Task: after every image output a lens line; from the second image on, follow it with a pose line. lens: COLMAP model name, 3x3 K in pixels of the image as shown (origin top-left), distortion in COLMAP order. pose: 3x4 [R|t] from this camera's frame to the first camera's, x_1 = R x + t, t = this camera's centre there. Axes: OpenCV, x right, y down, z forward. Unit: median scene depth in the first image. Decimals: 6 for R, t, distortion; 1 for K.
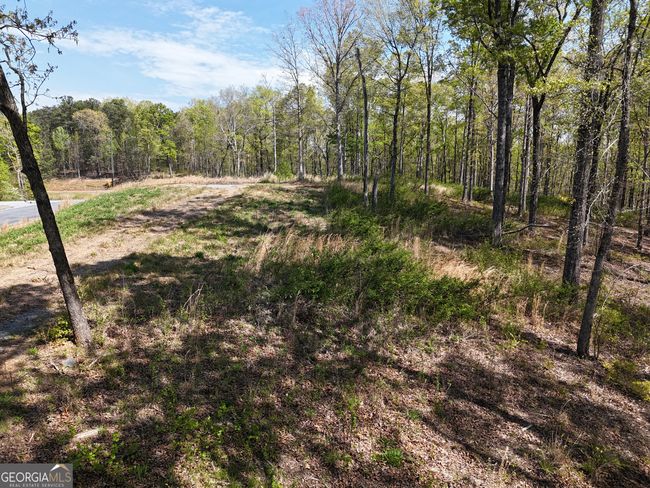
lens RADIAL K [[459.4, 0, 321.9], [0, 459.4, 246.9], [0, 0, 1]] dist [-0.005332, 0.007603]
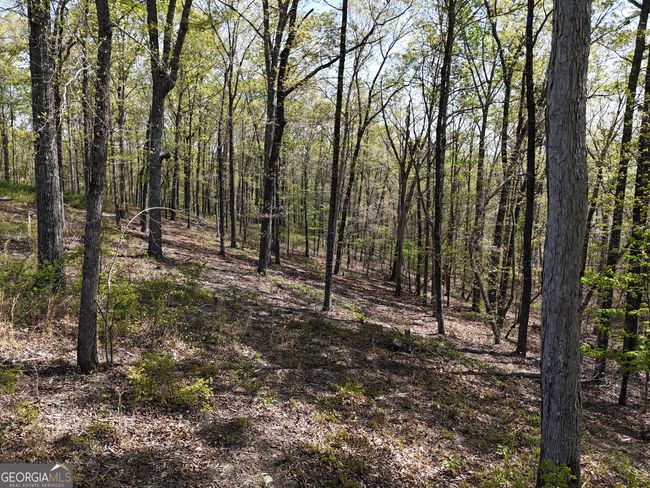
lens RADIAL K [[459.4, 0, 326.7], [0, 459.4, 245.6], [0, 0, 1]] dist [-0.005332, 0.007603]
pose [[0.497586, -0.106901, 0.860802, 0.197143], [0.105881, 0.992441, 0.062044, 0.065197], [-0.860928, 0.060271, 0.505144, 0.369209]]
